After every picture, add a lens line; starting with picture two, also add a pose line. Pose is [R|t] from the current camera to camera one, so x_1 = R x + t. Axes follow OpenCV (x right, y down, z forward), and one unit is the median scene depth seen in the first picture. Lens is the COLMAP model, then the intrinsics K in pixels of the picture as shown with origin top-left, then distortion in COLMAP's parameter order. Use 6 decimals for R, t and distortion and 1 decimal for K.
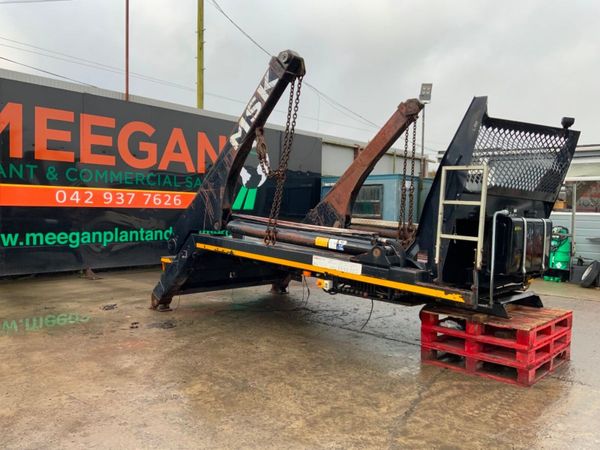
lens RADIAL K [[491.7, 0, 300.0], [0, 491.7, 225.0], [0, 0, 1]] dist [0.110316, -0.213345]
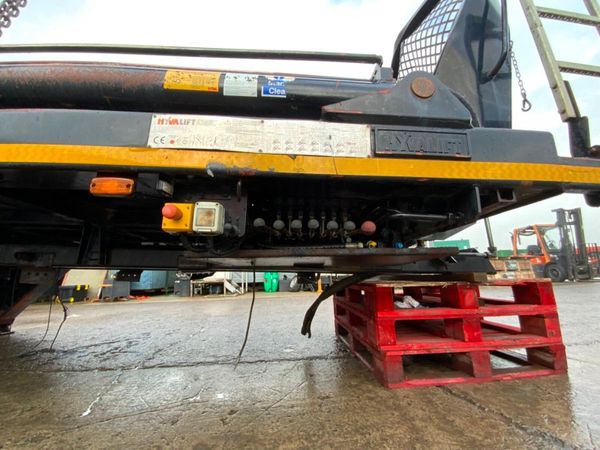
lens RADIAL K [[241.3, 0, 299.8], [0, 241.3, 224.3], [0, 0, 1]] dist [0.025987, -0.021062]
pose [[0.685940, 0.106786, 0.719780, -0.009244], [0.067258, 0.975634, -0.208840, 0.159571], [-0.724543, 0.191662, 0.662045, 0.877328]]
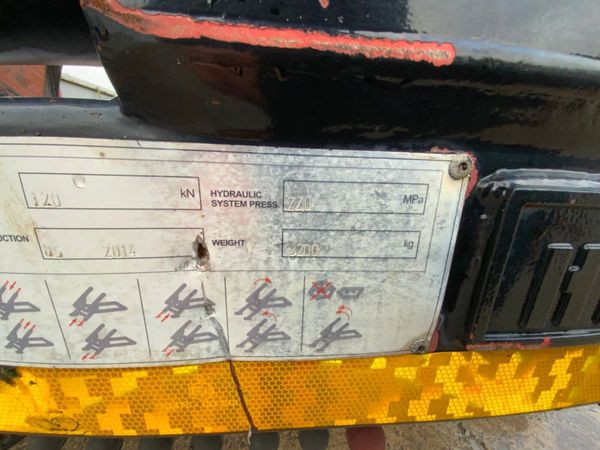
lens RADIAL K [[241.3, 0, 299.8], [0, 241.3, 224.3], [0, 0, 1]] dist [0.025987, -0.021062]
pose [[0.662869, -0.249630, 0.705896, 0.090920], [0.052984, 0.956060, 0.288342, 0.073280], [-0.746859, -0.153731, 0.646969, 0.928599]]
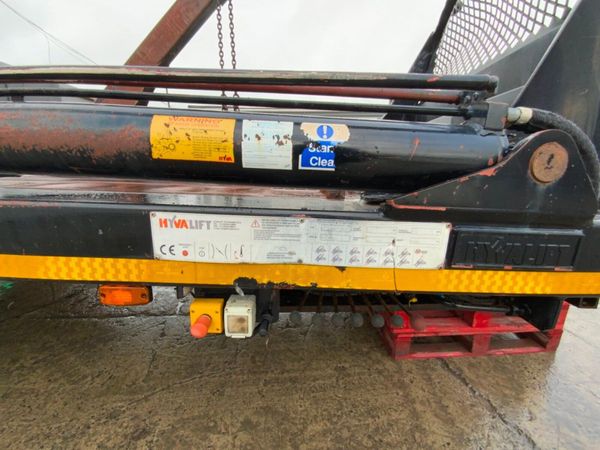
lens RADIAL K [[241.3, 0, 299.8], [0, 241.3, 224.3], [0, 0, 1]] dist [0.025987, -0.021062]
pose [[0.705540, -0.197175, 0.680687, 0.001308], [0.050875, 0.972128, 0.228864, 0.047891], [-0.706841, -0.126843, 0.695907, 0.905389]]
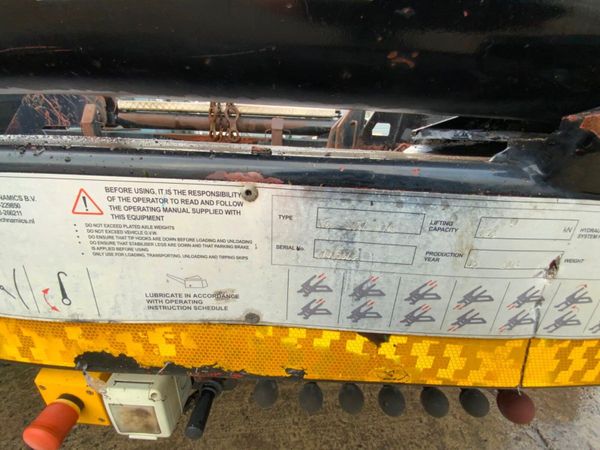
lens RADIAL K [[241.3, 0, 299.8], [0, 241.3, 224.3], [0, 0, 1]] dist [0.025987, -0.021062]
pose [[0.724815, -0.263905, 0.636394, 0.056371], [0.047885, 0.940788, 0.335596, 0.063756], [-0.687277, -0.212772, 0.694535, 0.950583]]
